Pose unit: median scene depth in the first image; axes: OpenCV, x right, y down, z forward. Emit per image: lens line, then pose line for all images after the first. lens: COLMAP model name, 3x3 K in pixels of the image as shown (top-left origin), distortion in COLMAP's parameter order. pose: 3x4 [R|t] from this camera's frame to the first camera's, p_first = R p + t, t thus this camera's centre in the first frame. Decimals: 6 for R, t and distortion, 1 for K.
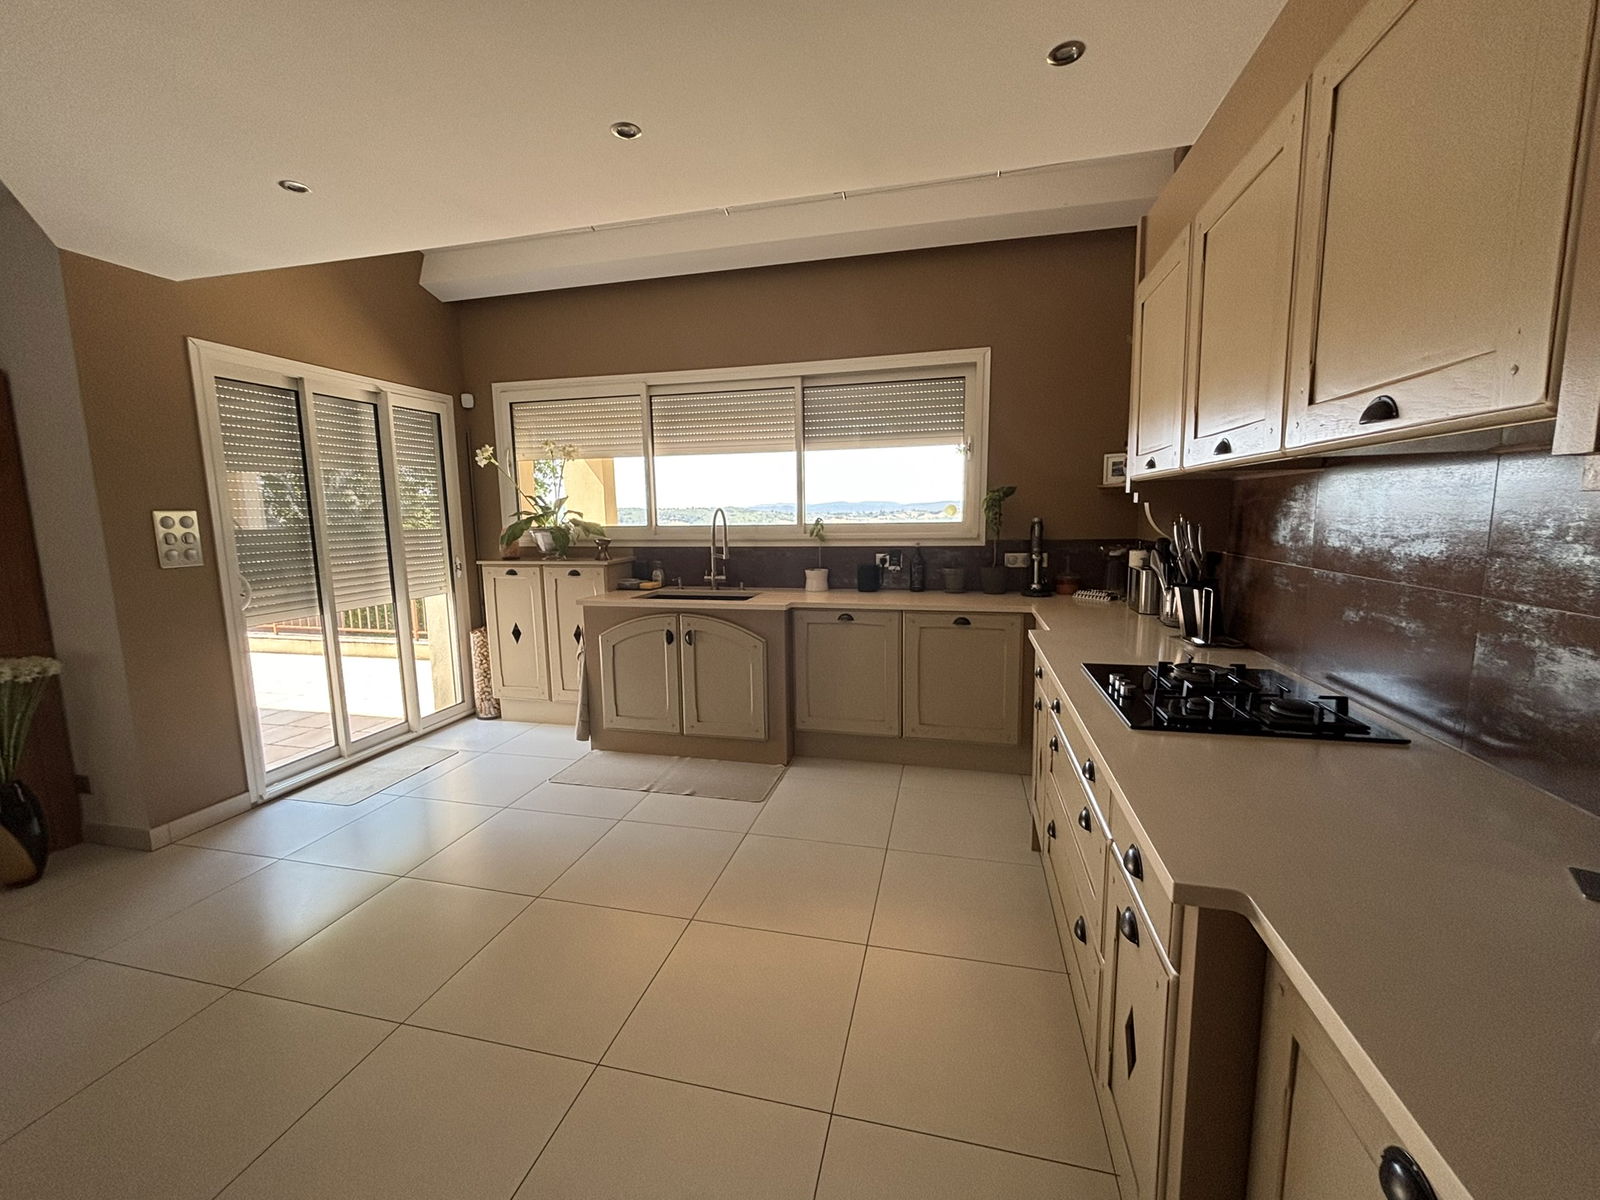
lens RADIAL K [[640.0, 0, 801.9], [0, 640.0, 599.2], [0, 0, 1]] dist [-0.001506, 0.000859]
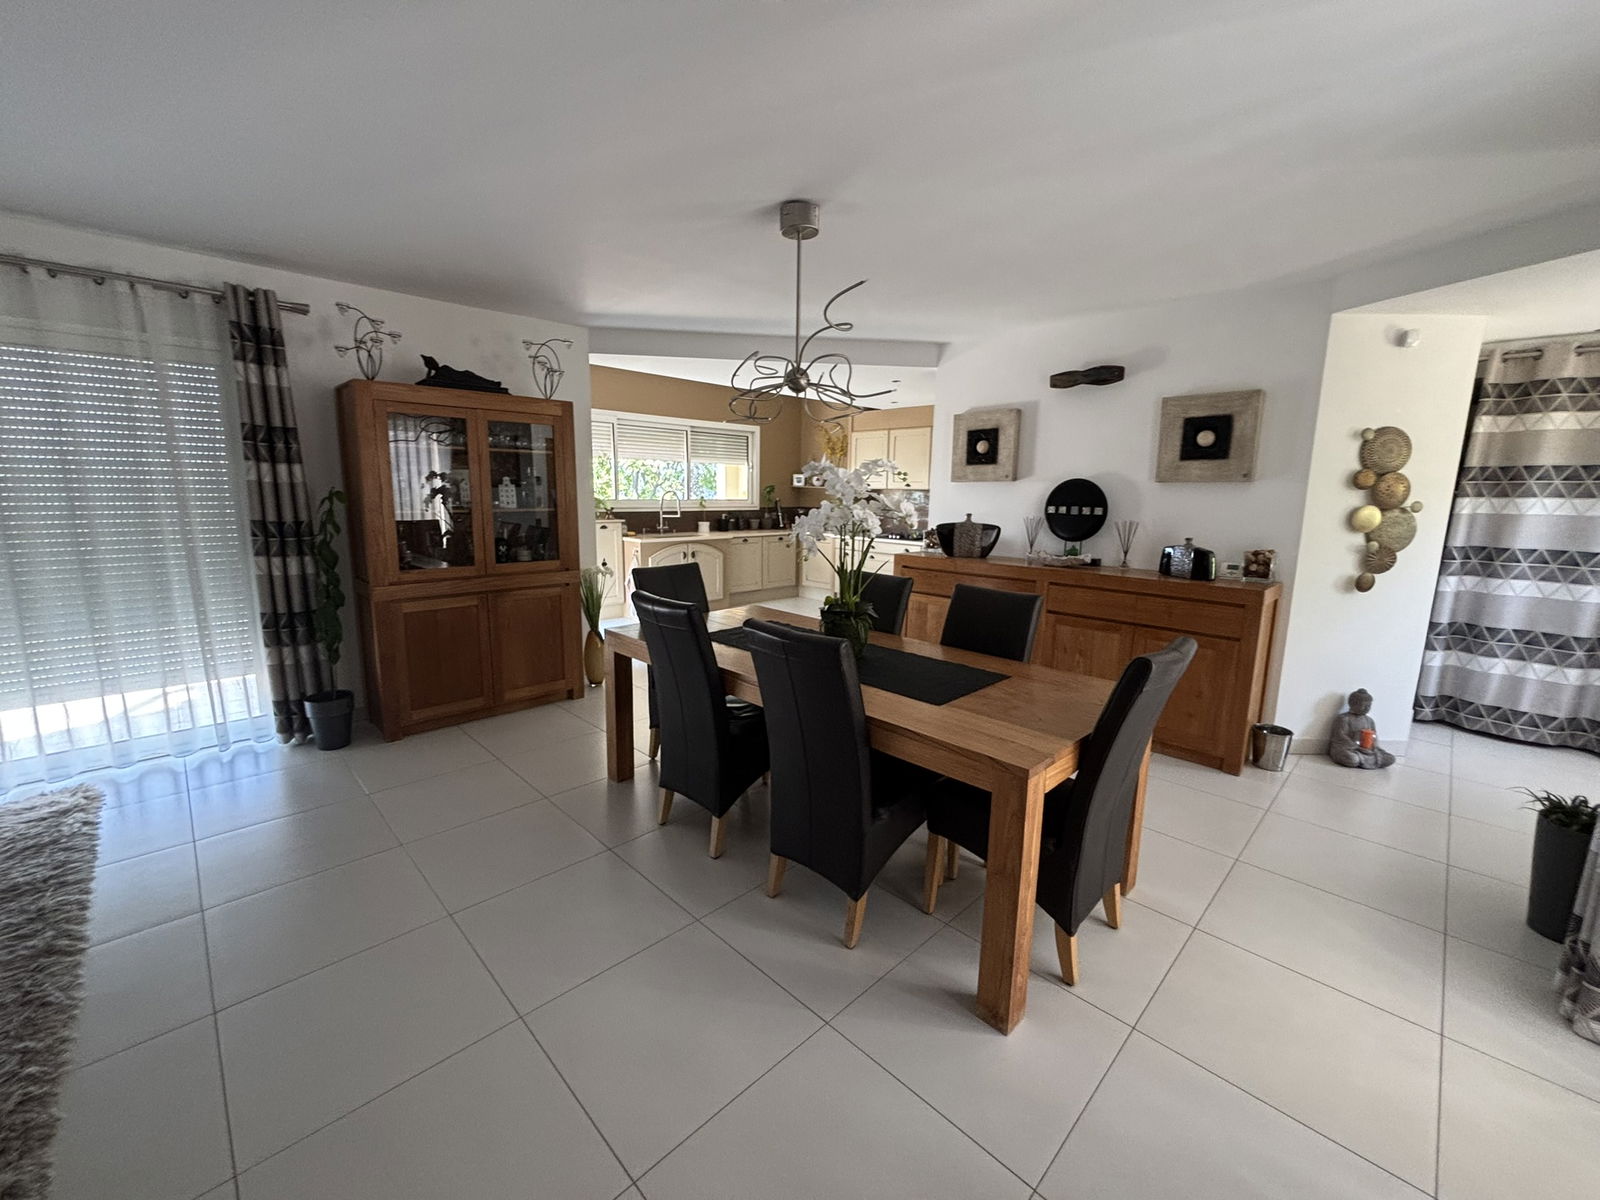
lens RADIAL K [[640.0, 0, 804.3], [0, 640.0, 595.8], [0, 0, 1]] dist [-0.001506, 0.000859]
pose [[0.526032, -0.117731, 0.842277, -1.584195], [0.084698, 0.992701, 0.085859, 0.041041], [-0.846237, 0.026175, 0.532163, -0.369137]]
